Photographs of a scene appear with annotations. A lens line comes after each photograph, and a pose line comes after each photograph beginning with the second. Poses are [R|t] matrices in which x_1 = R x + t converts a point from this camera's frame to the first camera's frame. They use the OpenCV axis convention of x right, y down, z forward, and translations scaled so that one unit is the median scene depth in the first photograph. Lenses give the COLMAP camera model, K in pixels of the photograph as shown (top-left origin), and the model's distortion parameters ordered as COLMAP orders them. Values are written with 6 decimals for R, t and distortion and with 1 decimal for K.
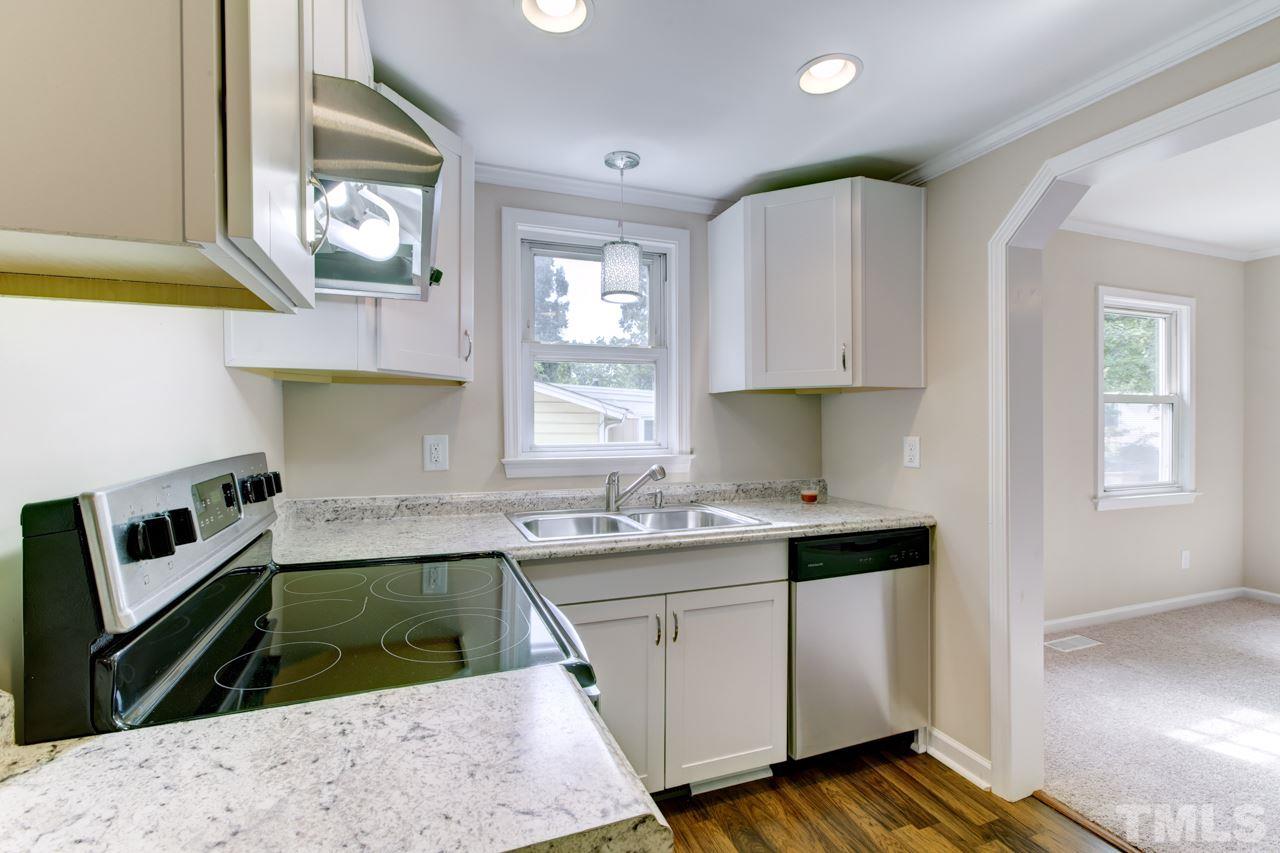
lens RADIAL K [[566.8, 0, 637.3], [0, 566.8, 425.7], [0, 0, 1]] dist [-0.013026, 0.002476]
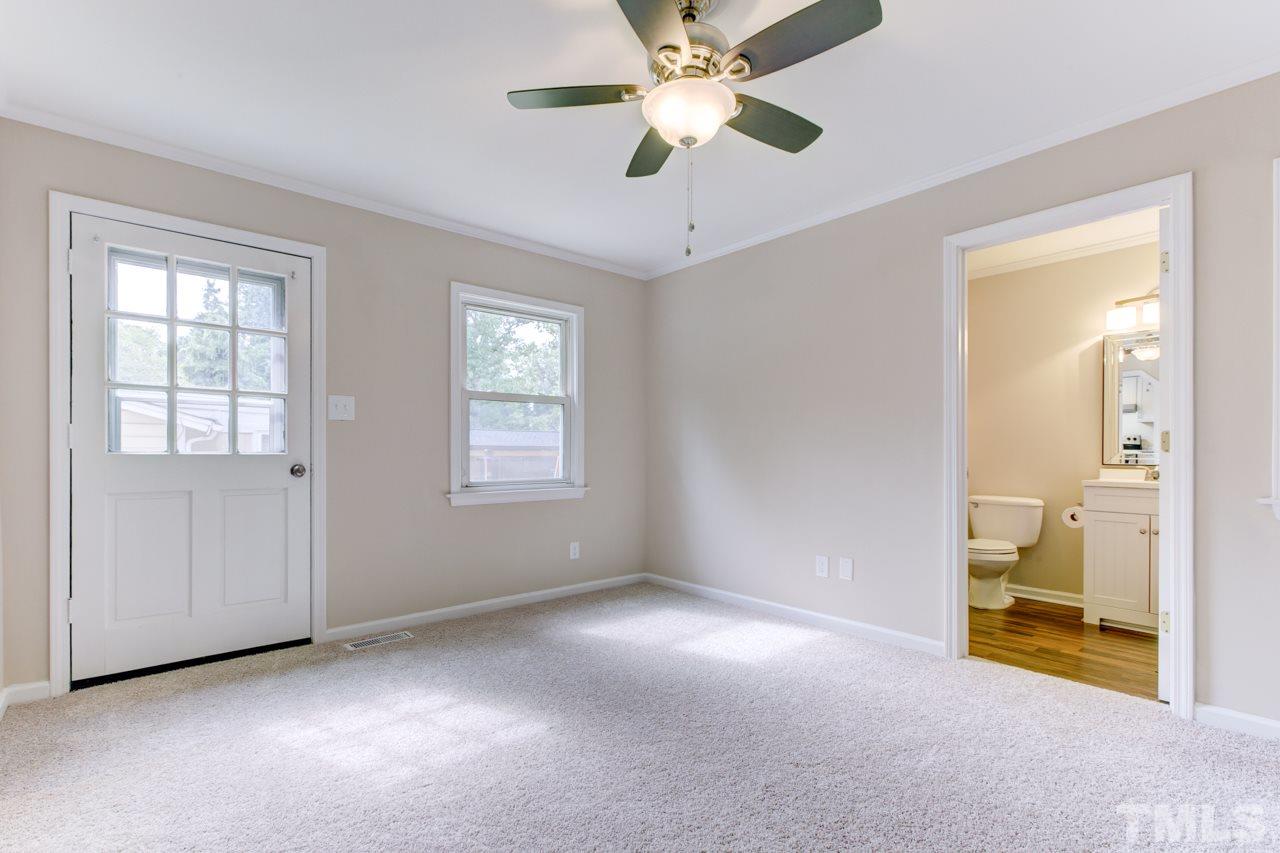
lens RADIAL K [[566.8, 0, 616.9], [0, 566.8, 453.2], [0, 0, 1]] dist [-0.013026, 0.002476]
pose [[0.942144, -0.001506, 0.335205, 1.242476], [0.000730, 0.999997, 0.002442, 0.090729], [-0.335208, -0.002056, 0.942142, -0.083302]]
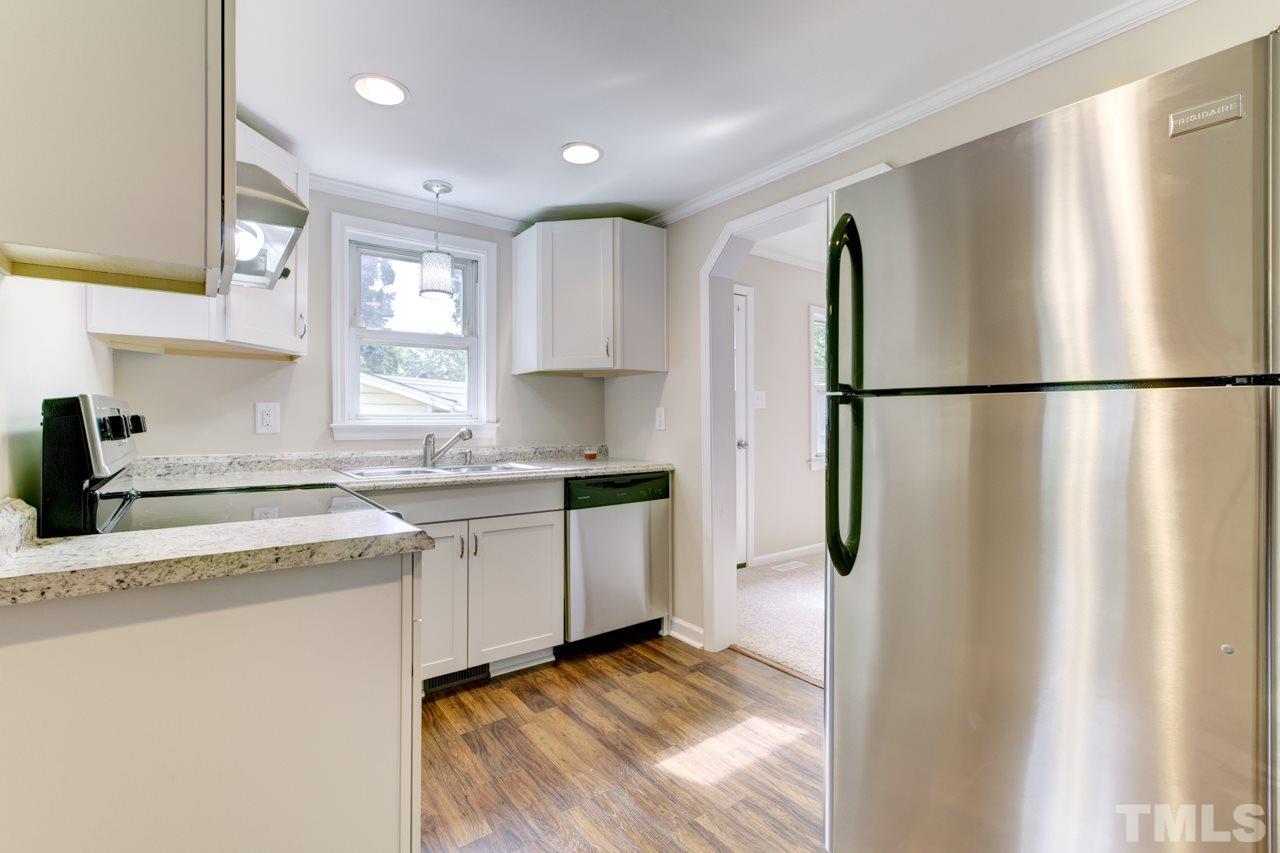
lens RADIAL K [[566.8, 0, 638.6], [0, 566.8, 414.4], [0, 0, 1]] dist [-0.013026, 0.002476]
pose [[0.959373, 0.002572, 0.282131, 0.048903], [0.002196, 0.999860, -0.016582, 0.061846], [-0.282134, 0.016528, 0.959233, -0.326200]]
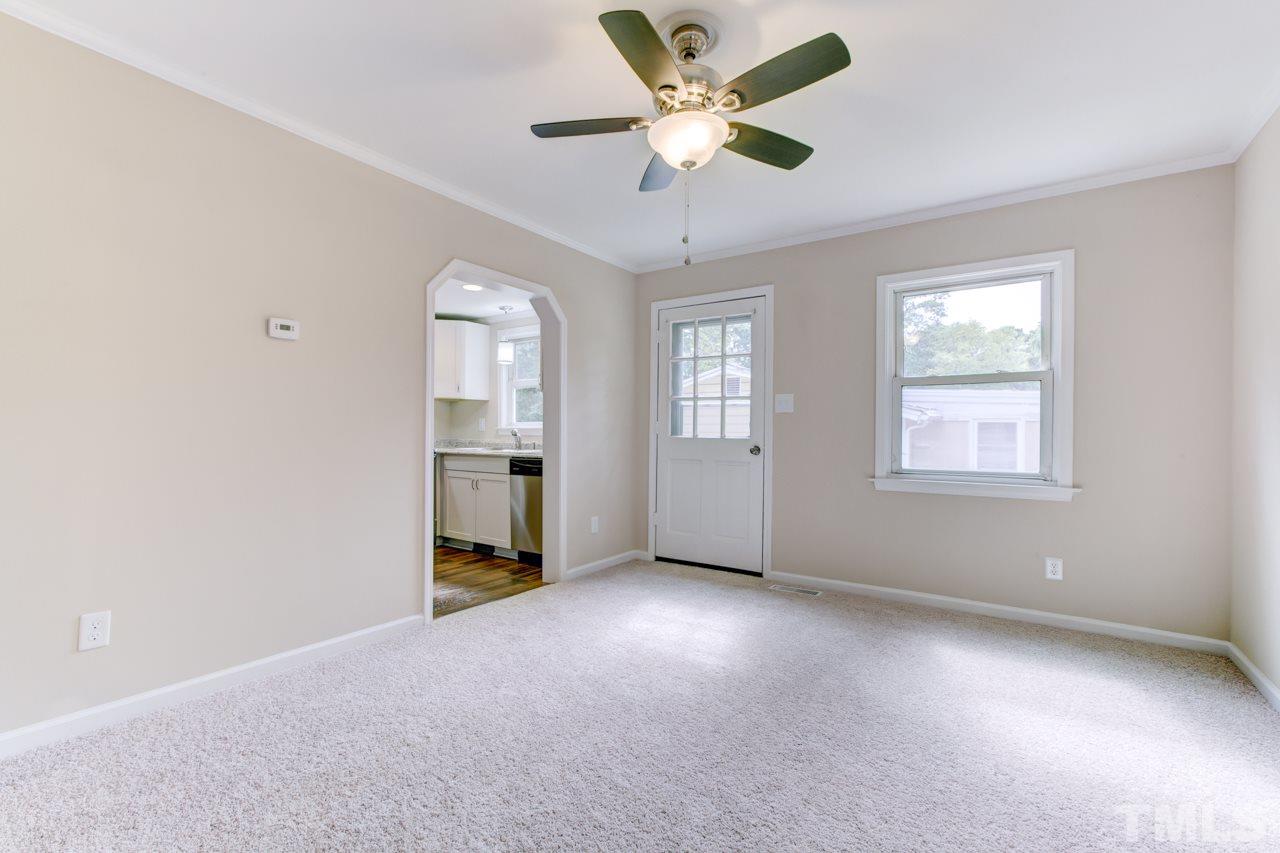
lens RADIAL K [[566.8, 0, 638.3], [0, 566.8, 425.7], [0, 0, 1]] dist [-0.013026, 0.002476]
pose [[0.572905, -0.006599, -0.819595, 2.346867], [-0.011824, 0.999797, -0.016315, 0.088803], [0.819537, 0.019038, 0.572710, 0.041117]]
